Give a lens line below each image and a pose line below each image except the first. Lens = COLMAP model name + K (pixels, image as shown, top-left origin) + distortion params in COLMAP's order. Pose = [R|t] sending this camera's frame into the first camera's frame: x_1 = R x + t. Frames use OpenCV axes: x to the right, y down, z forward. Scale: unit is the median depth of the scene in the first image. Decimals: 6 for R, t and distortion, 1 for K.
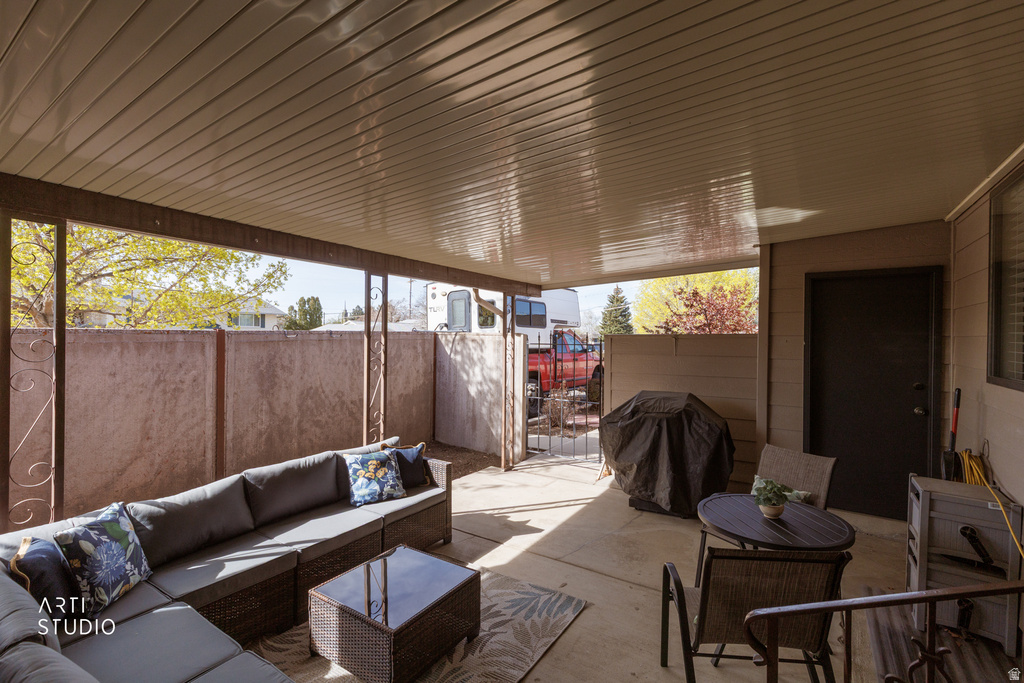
lens RADIAL K [[455.9, 0, 514.1], [0, 455.9, 339.5], [0, 0, 1]] dist [0.002773, 0.000172]
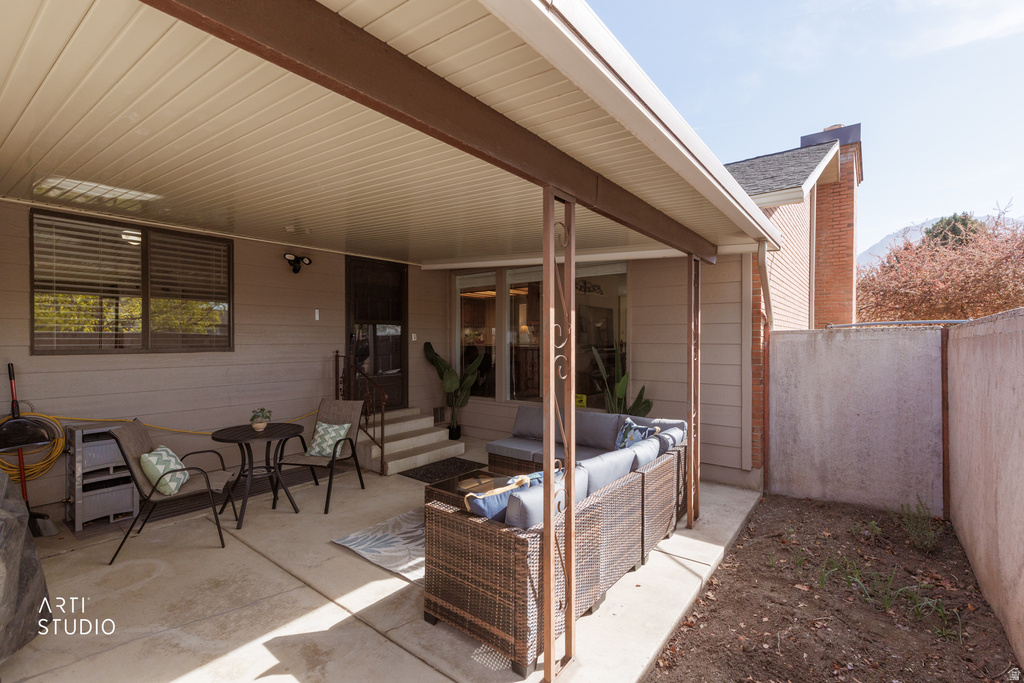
lens RADIAL K [[455.9, 0, 514.1], [0, 455.9, 339.5], [0, 0, 1]] dist [0.002773, 0.000172]
pose [[-0.997399, -0.012347, 0.071013, -0.245448], [-0.011839, 0.999901, 0.007567, 0.015826], [-0.071100, 0.006707, -0.997447, 1.308503]]
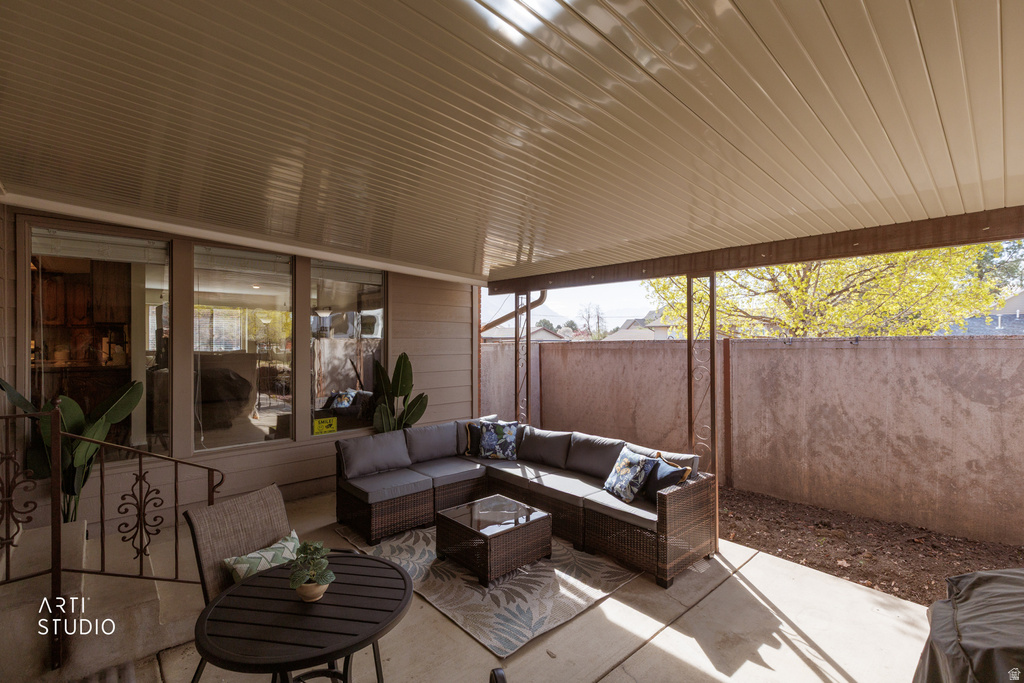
lens RADIAL K [[455.9, 0, 514.1], [0, 455.9, 339.5], [0, 0, 1]] dist [0.002773, 0.000172]
pose [[-0.241180, -0.015120, -0.970363, 0.585735], [-0.009411, 0.999868, -0.013240, 0.001486], [0.970435, 0.005939, -0.241290, 0.731789]]
